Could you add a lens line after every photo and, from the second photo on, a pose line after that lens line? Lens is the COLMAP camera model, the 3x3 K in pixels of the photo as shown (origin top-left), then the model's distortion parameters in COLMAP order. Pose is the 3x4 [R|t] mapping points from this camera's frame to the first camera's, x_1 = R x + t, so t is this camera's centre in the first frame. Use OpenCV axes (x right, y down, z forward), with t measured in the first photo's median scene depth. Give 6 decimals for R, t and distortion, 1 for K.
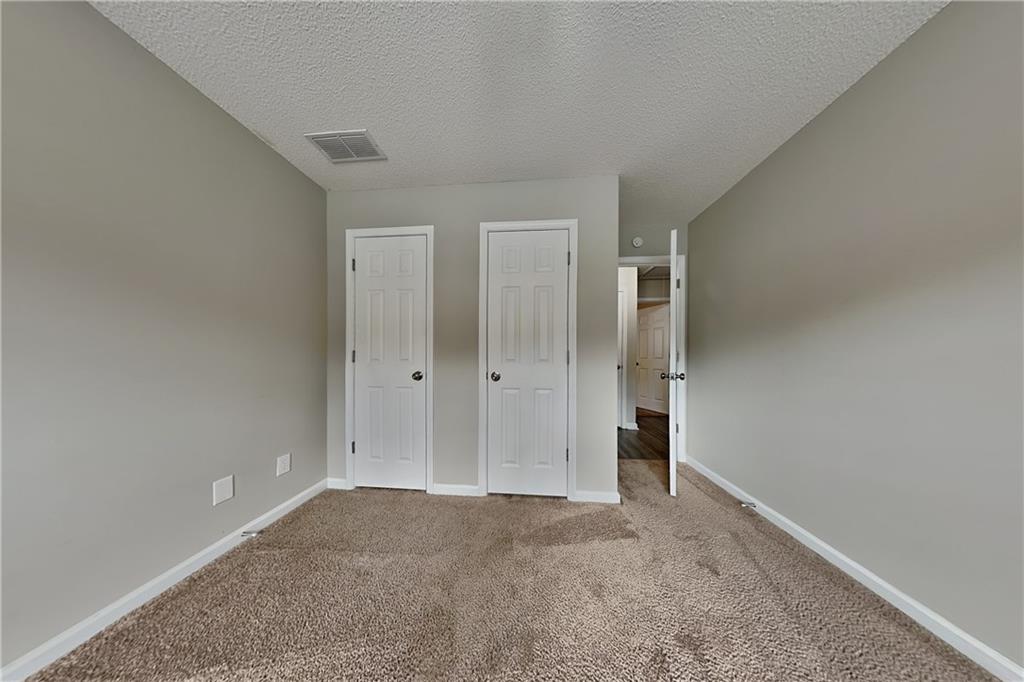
lens RADIAL K [[444.8, 0, 511.8], [0, 444.8, 351.0], [0, 0, 1]] dist [-0.000852, -0.000080]
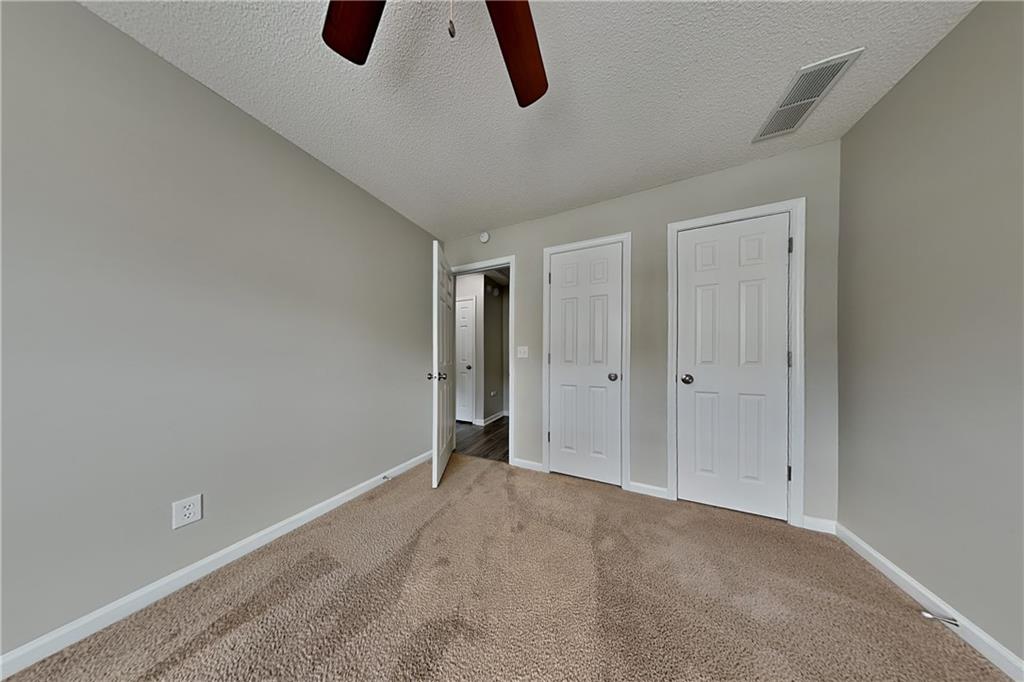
lens RADIAL K [[444.8, 0, 511.8], [0, 444.8, 351.0], [0, 0, 1]] dist [-0.000852, -0.000080]
pose [[0.844030, -0.006618, -0.536255, 0.163544], [0.004011, 0.999974, -0.006028, 0.000217], [0.536281, 0.002937, 0.844034, -0.024148]]
